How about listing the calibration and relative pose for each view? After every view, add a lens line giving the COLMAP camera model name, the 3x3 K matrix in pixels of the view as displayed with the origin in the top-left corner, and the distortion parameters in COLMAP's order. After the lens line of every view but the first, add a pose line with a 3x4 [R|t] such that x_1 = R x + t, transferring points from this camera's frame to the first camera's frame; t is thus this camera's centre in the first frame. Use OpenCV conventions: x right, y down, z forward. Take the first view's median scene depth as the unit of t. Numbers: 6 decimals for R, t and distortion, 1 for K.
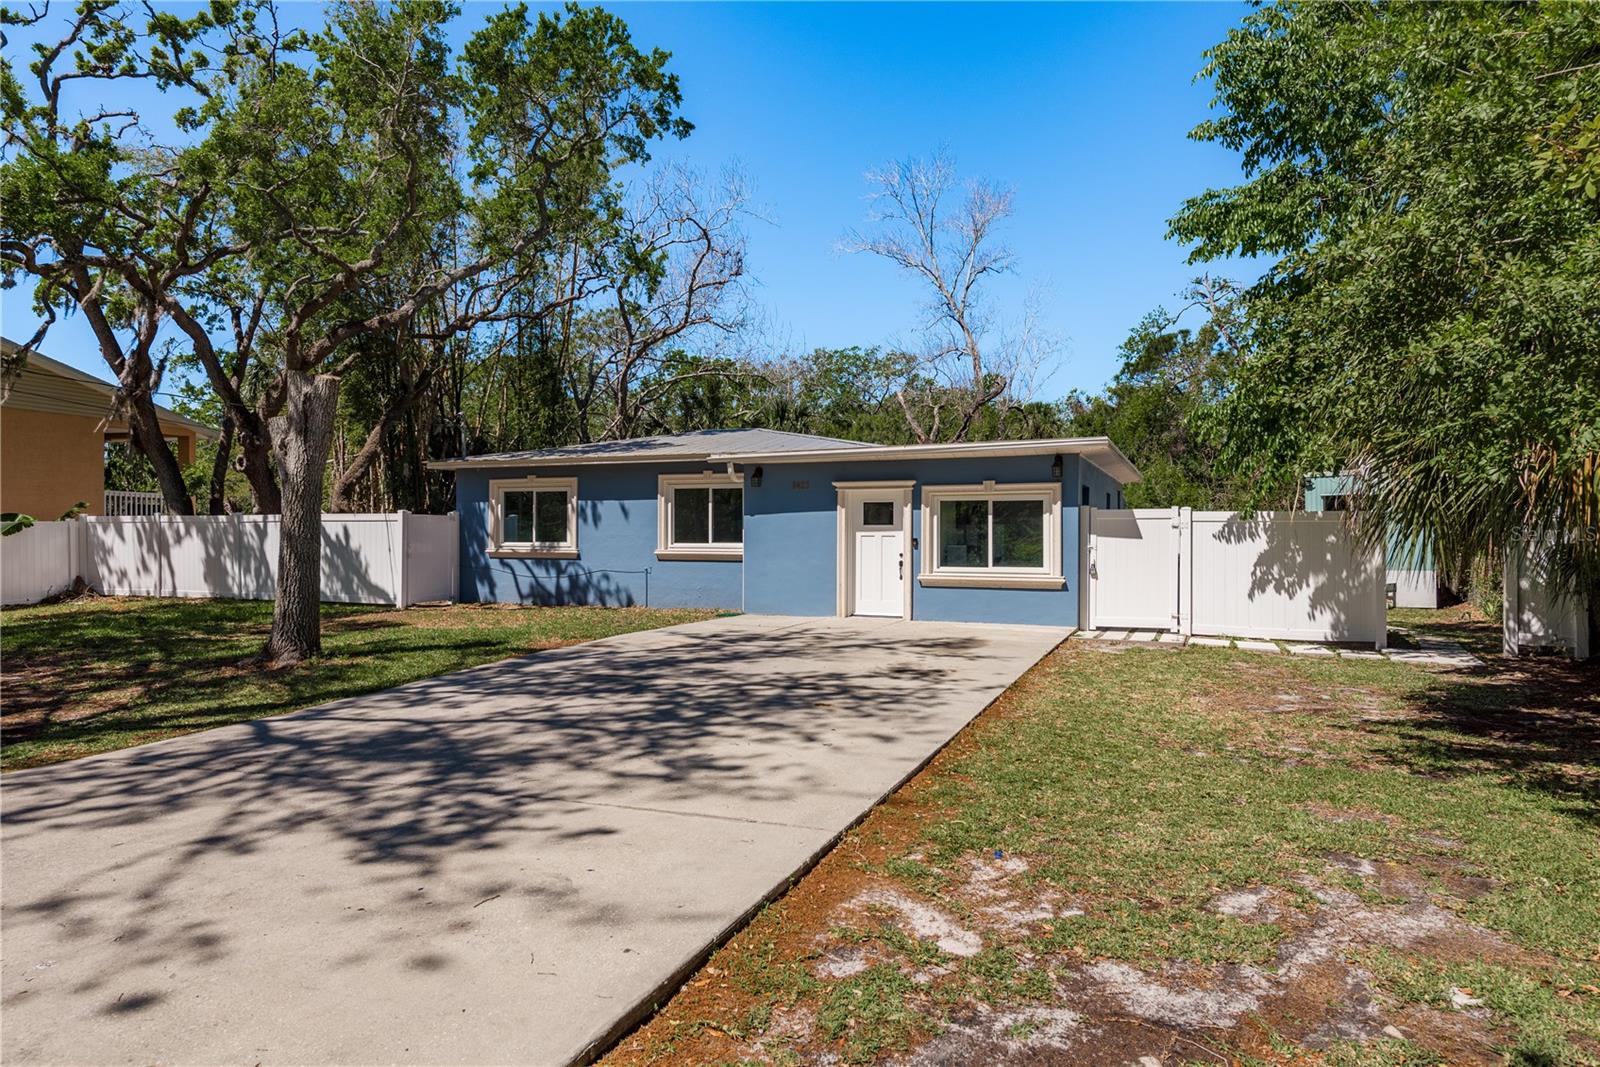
lens RADIAL K [[994.7, 0, 797.3], [0, 994.7, 530.1], [0, 0, 1]] dist [0.020888, -0.003609]
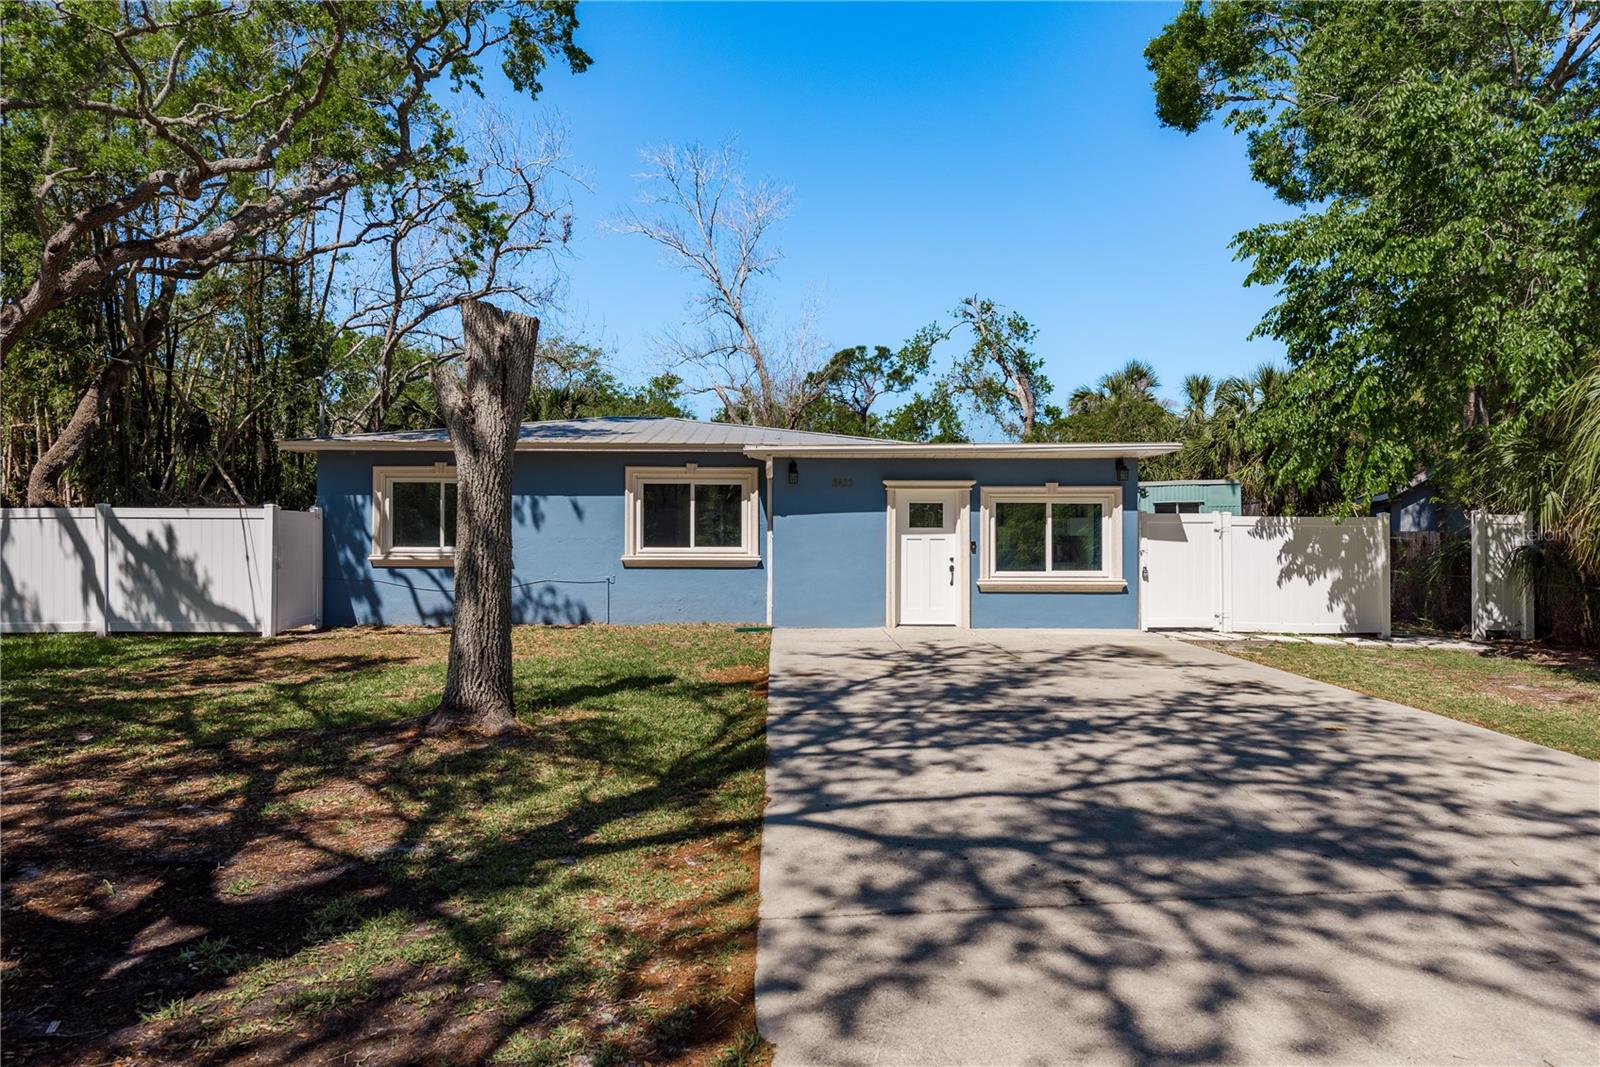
lens RADIAL K [[994.7, 0, 800.1], [0, 994.7, 540.2], [0, 0, 1]] dist [0.020888, -0.003609]
pose [[0.911762, -0.000686, 0.410719, -0.352249], [-0.002322, 0.999974, 0.006825, 0.000693], [-0.410713, -0.007176, 0.911737, 0.167571]]
